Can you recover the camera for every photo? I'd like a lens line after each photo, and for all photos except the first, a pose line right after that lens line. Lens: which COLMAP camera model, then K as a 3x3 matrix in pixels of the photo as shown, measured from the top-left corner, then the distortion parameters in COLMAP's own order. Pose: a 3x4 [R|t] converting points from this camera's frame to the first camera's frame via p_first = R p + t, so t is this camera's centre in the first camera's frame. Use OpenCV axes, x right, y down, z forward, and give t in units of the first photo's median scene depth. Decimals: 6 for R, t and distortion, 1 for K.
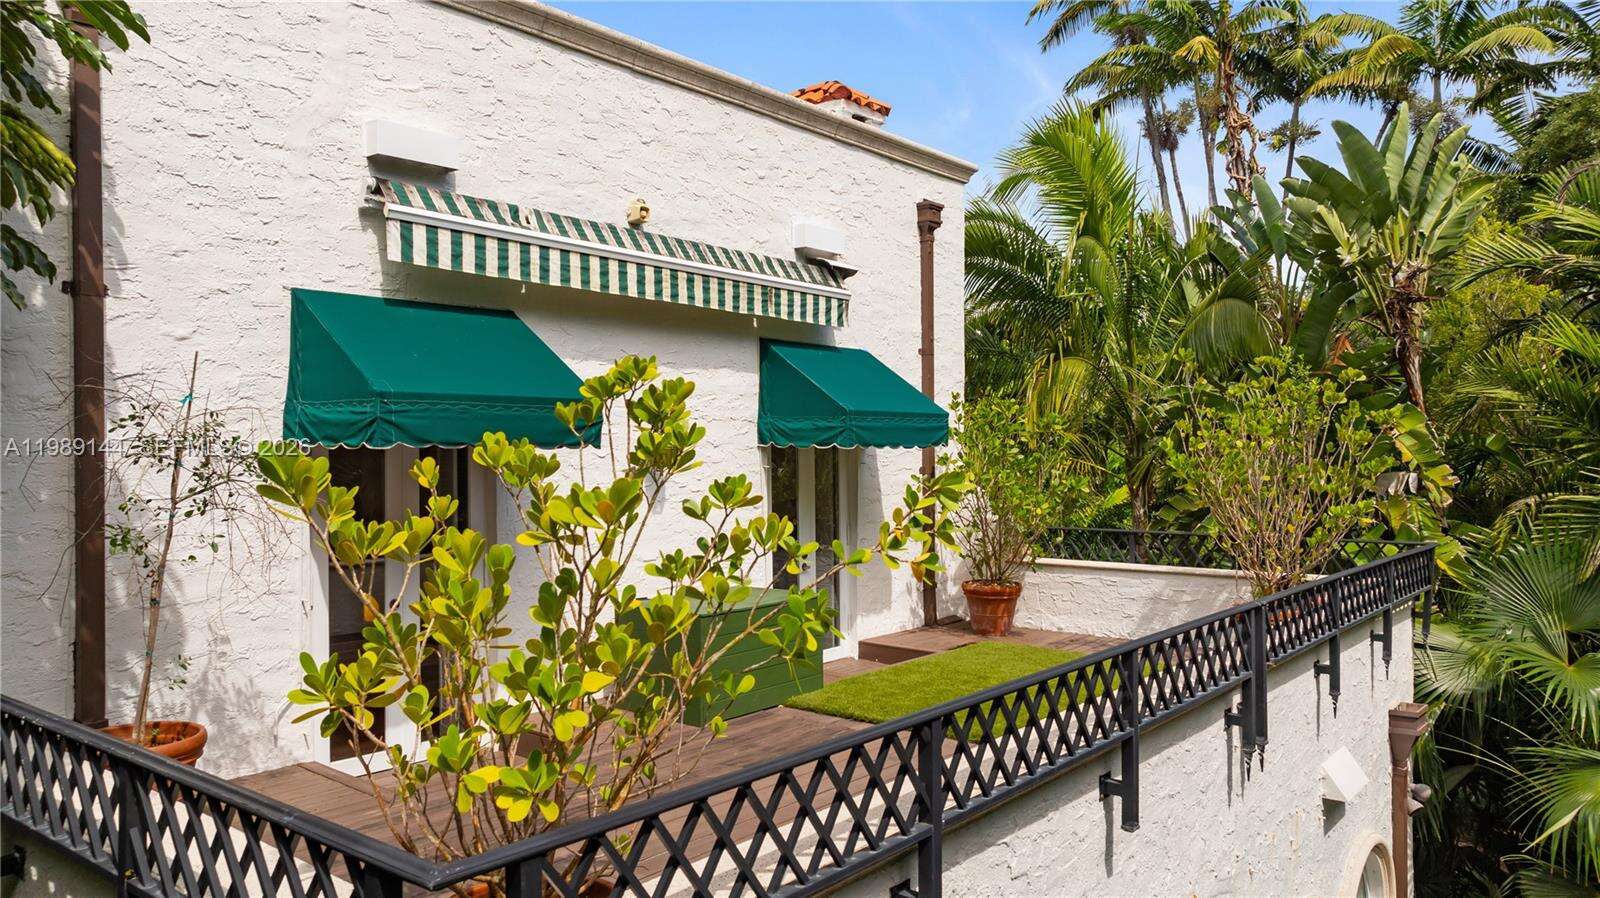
lens RADIAL K [[1116.2, 0, 805.0], [0, 1116.2, 454.3], [0, 0, 1]] dist [-0.015089, -0.002250]
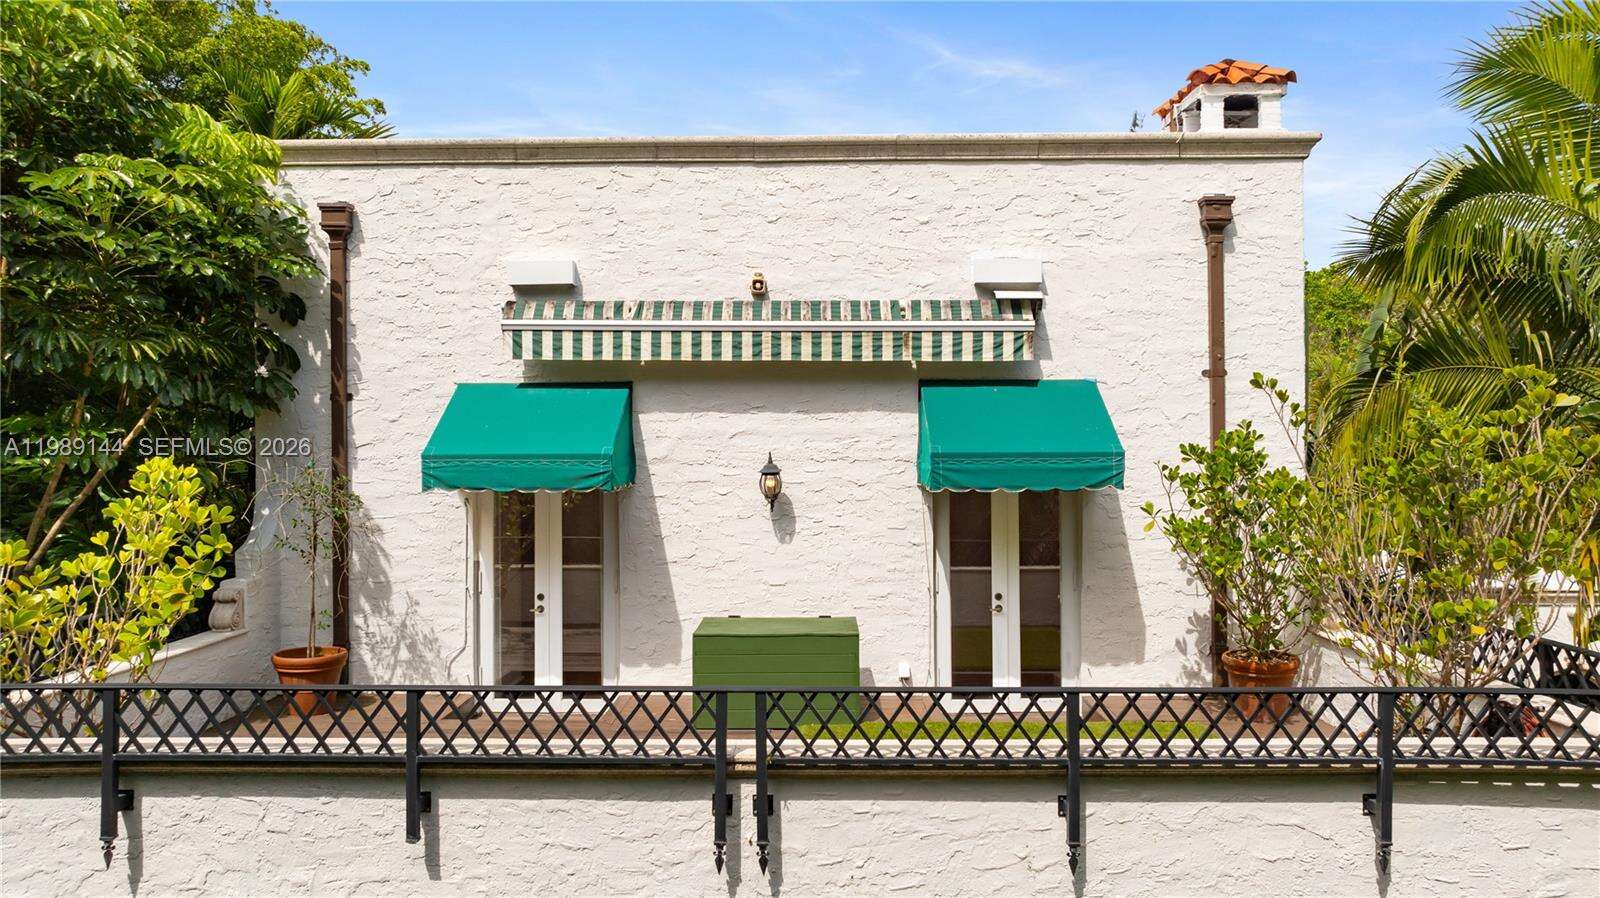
lens RADIAL K [[1130.6, 0, 800.0], [0, 1130.6, 449.0], [0, 0, 1]] dist [-0.016110, -0.002757]
pose [[0.624370, 0.002549, -0.781125, 0.787299], [-0.003069, 0.999995, 0.000811, -0.046049], [0.781123, 0.001891, 0.624375, 0.296623]]
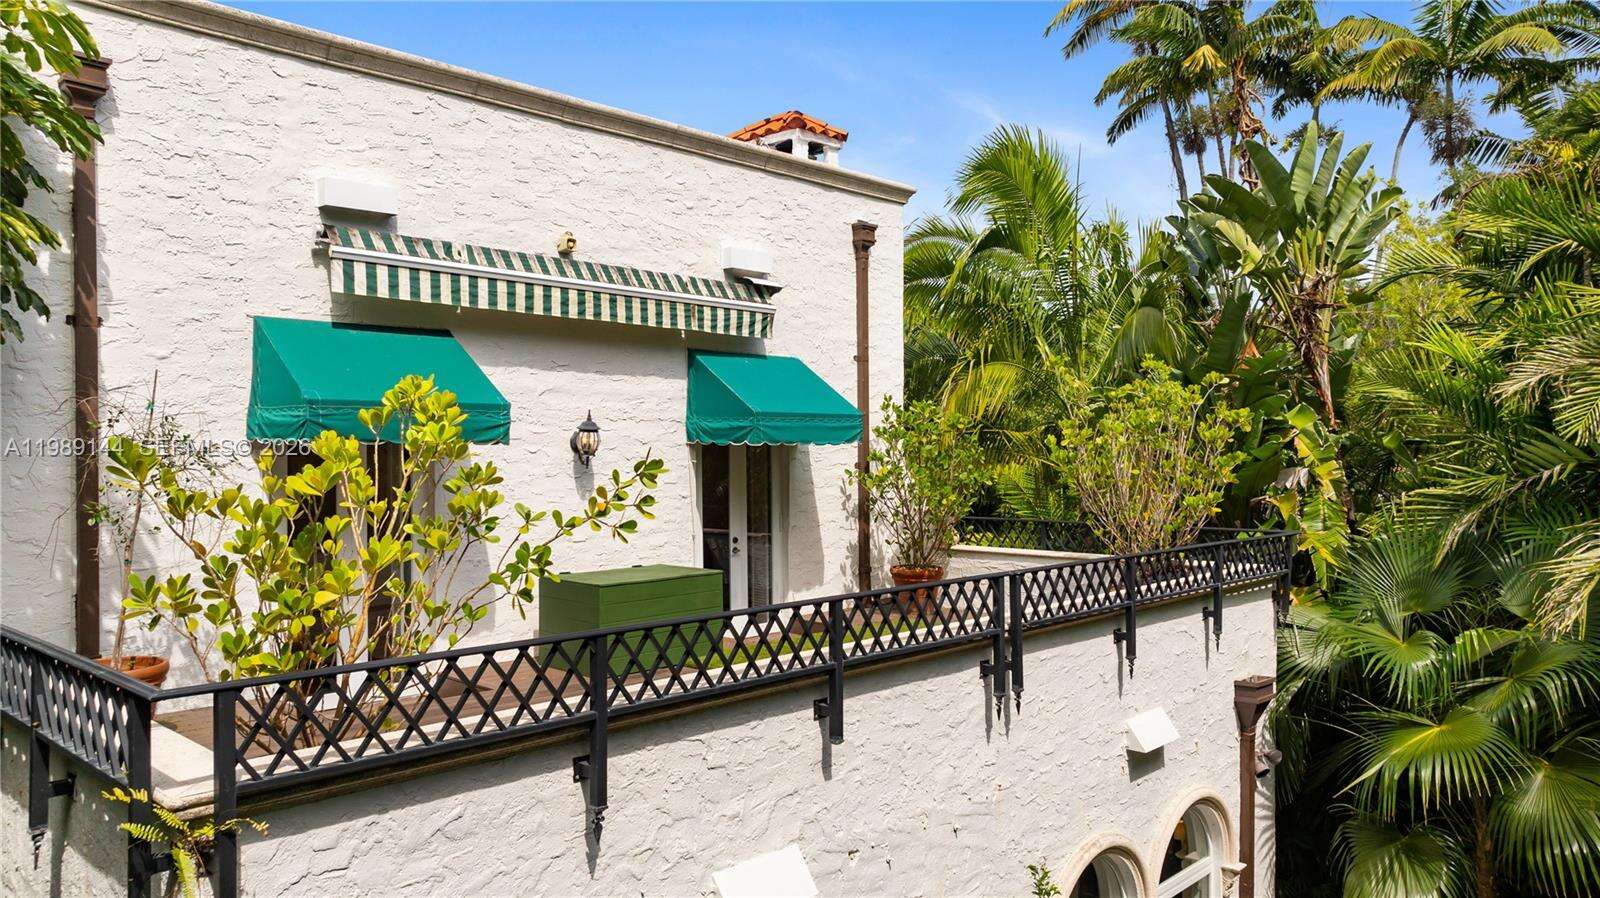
lens RADIAL K [[1116.2, 0, 805.0], [0, 1116.2, 454.3], [0, 0, 1]] dist [-0.015089, -0.002250]
pose [[0.996997, -0.000158, -0.077439, 0.187438], [0.000209, 1.000000, 0.000640, 0.003578], [0.077439, -0.000654, 0.996997, -0.144469]]
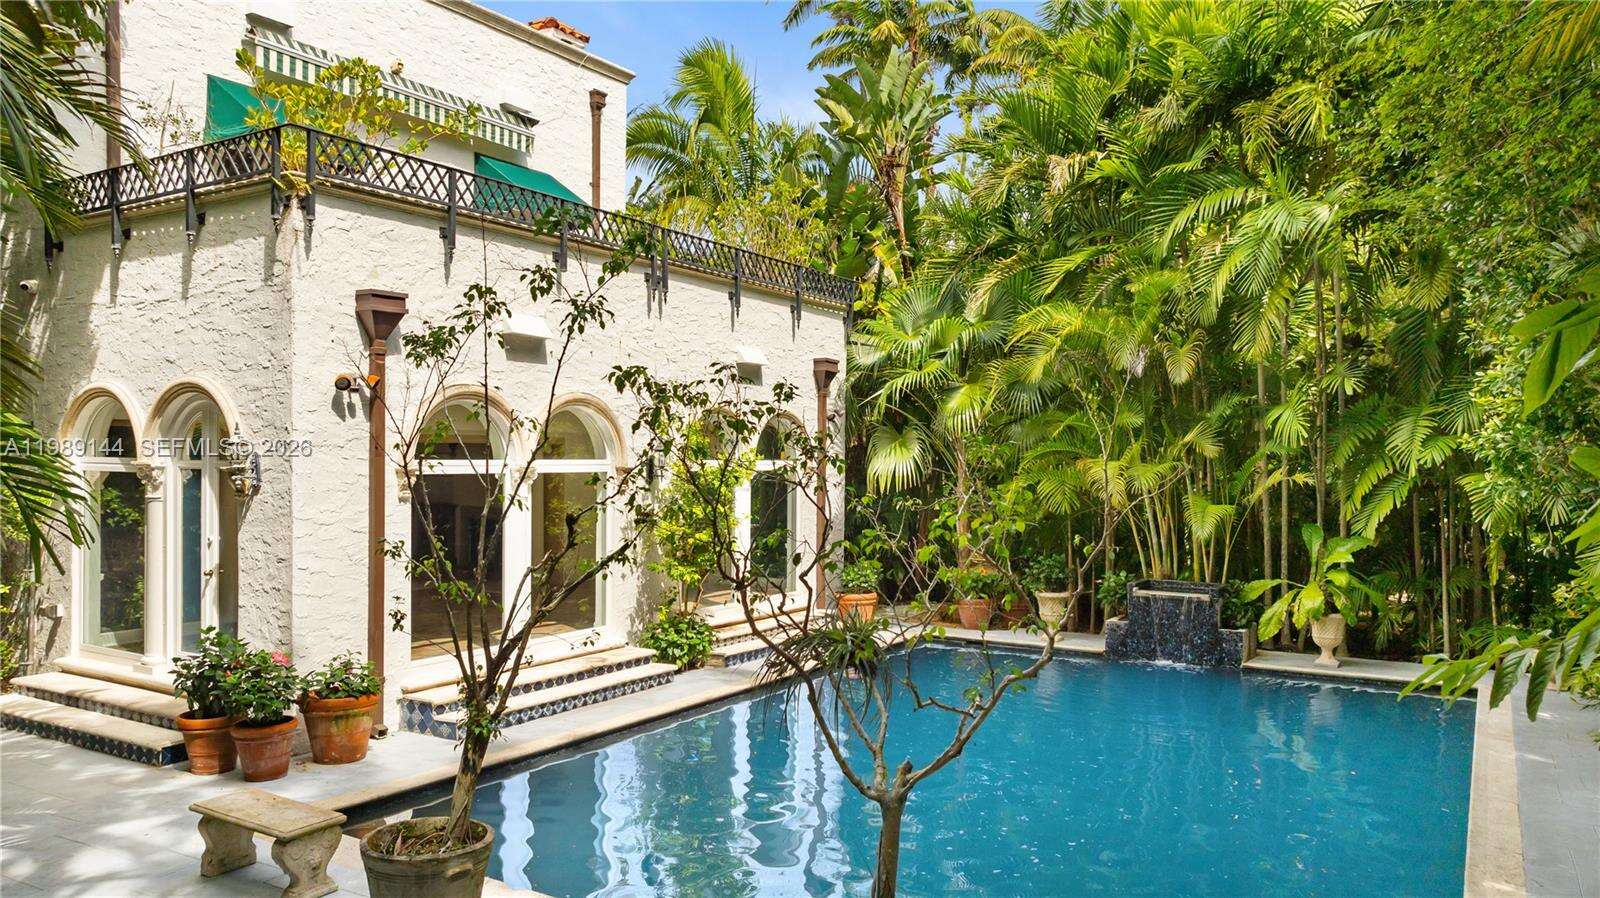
lens RADIAL K [[1130.6, 0, 800.0], [0, 1130.6, 449.0], [0, 0, 1]] dist [-0.016110, -0.002757]
pose [[0.991116, 0.014544, 0.132200, 0.259814], [-0.014111, 0.999892, -0.004205, 0.393968], [-0.132247, 0.002302, 0.991214, -0.873752]]
